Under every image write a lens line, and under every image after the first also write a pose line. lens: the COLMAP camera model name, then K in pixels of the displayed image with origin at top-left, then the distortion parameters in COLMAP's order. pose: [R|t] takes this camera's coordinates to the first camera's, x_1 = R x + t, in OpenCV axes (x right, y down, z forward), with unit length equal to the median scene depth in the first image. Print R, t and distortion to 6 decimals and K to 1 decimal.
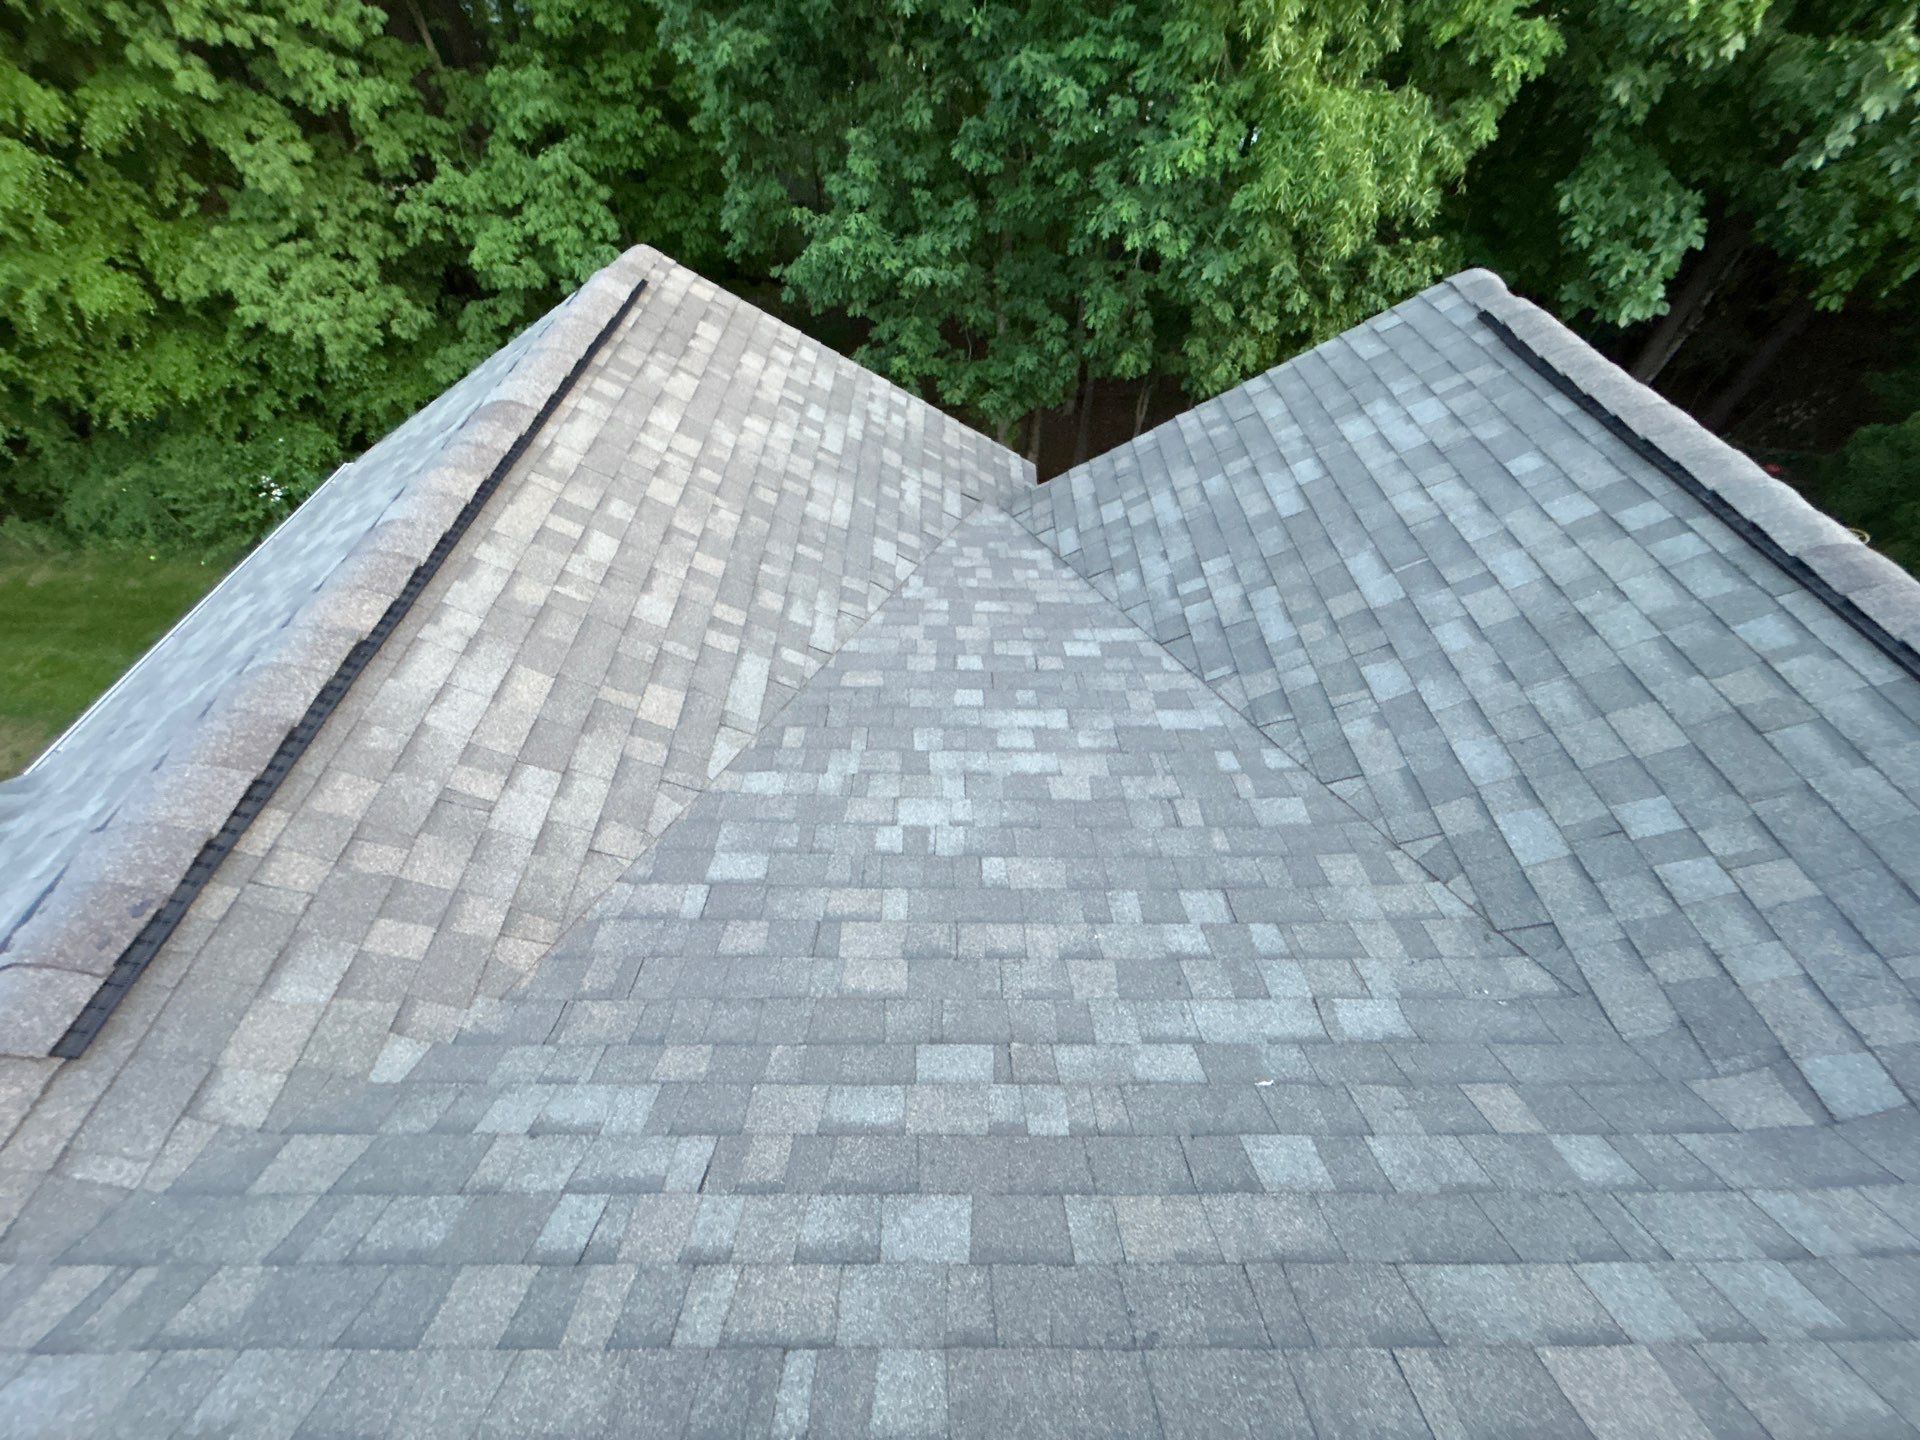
lens RADIAL K [[779.4, 0, 960.1], [0, 779.4, 718.3], [0, 0, 1]] dist [-0.001165, 0.000323]
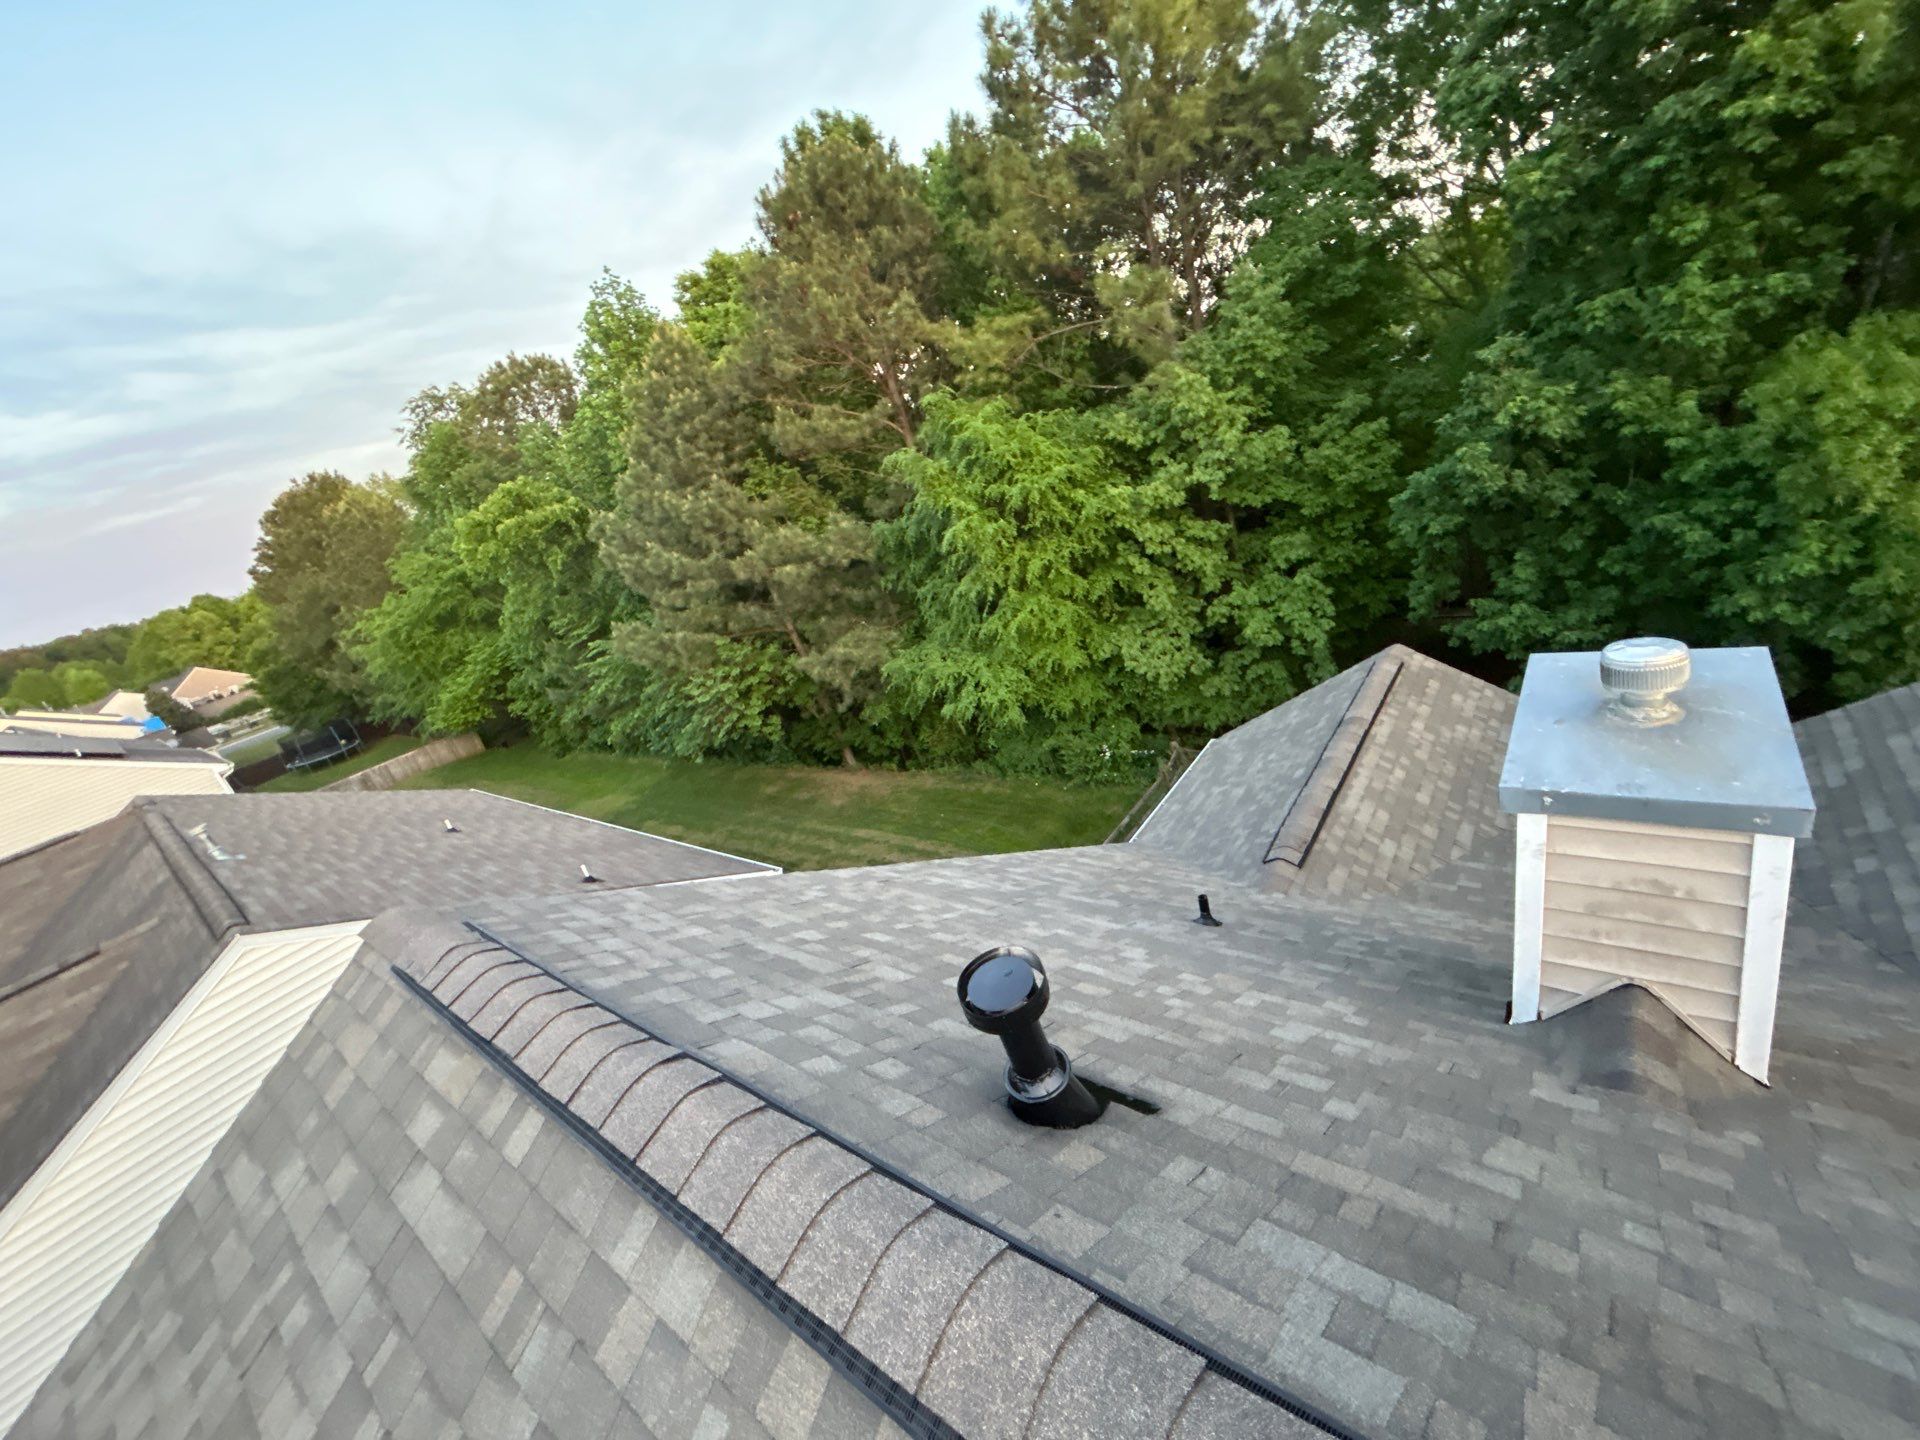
lens RADIAL K [[779.4, 0, 959.3], [0, 779.4, 718.6], [0, 0, 1]] dist [-0.001165, 0.000323]
pose [[0.758251, 0.020765, -0.651632, 0.067913], [-0.249756, 0.932497, -0.260906, 0.457237], [0.602227, 0.360581, 0.712253, -1.244712]]
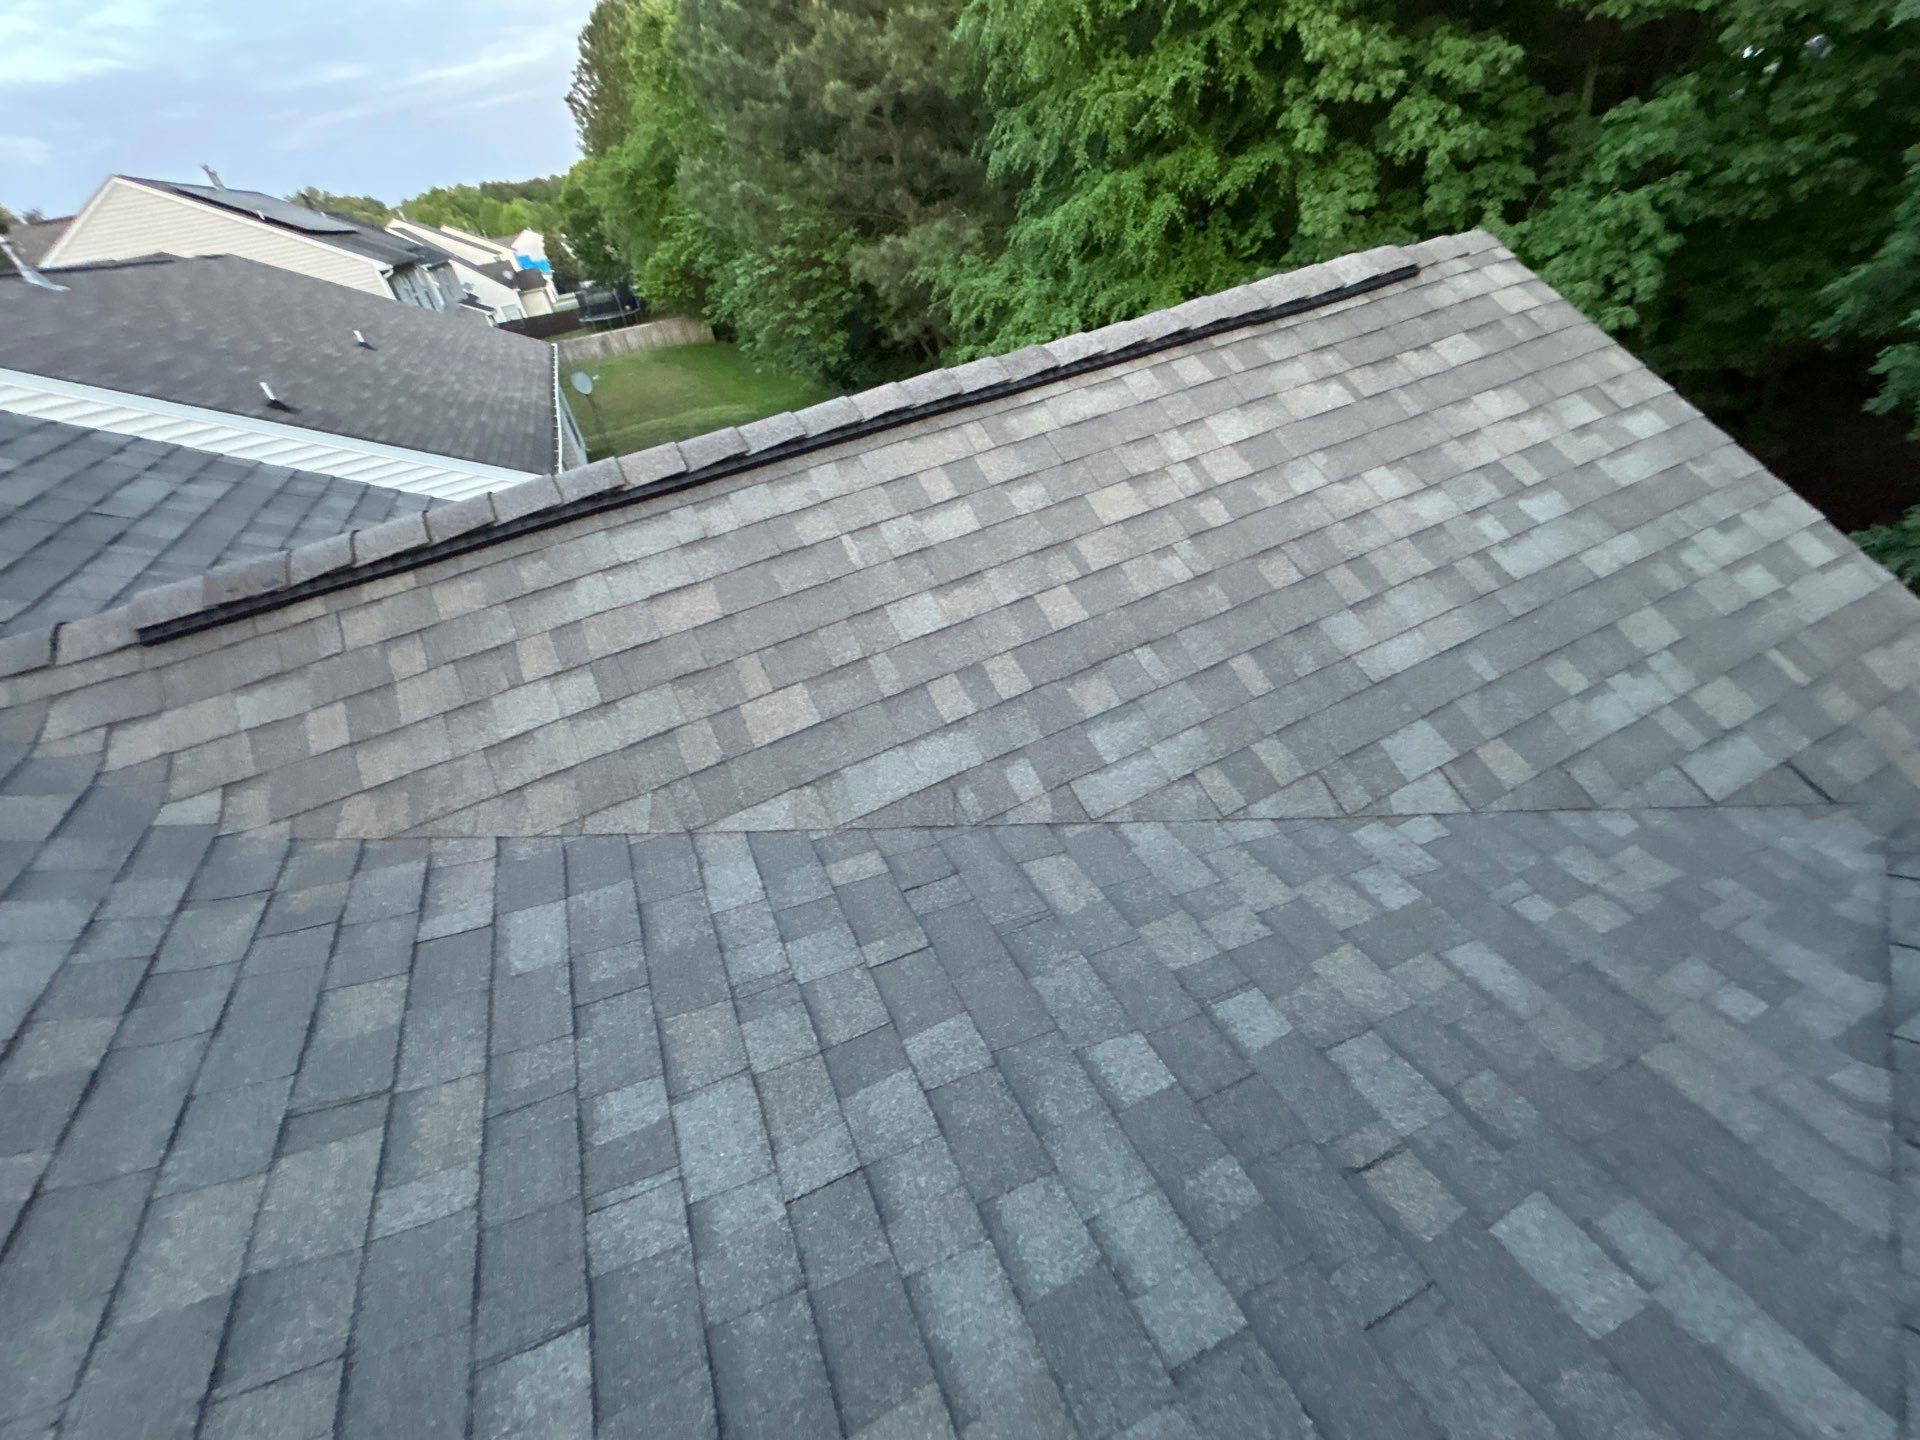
lens RADIAL K [[779.4, 0, 963.1], [0, 779.4, 719.2], [0, 0, 1]] dist [-0.001165, 0.000323]
pose [[0.410716, 0.477643, -0.776640, 0.167414], [-0.550892, 0.808740, 0.206052, -0.169986], [0.726519, 0.343216, 0.595292, 0.462780]]
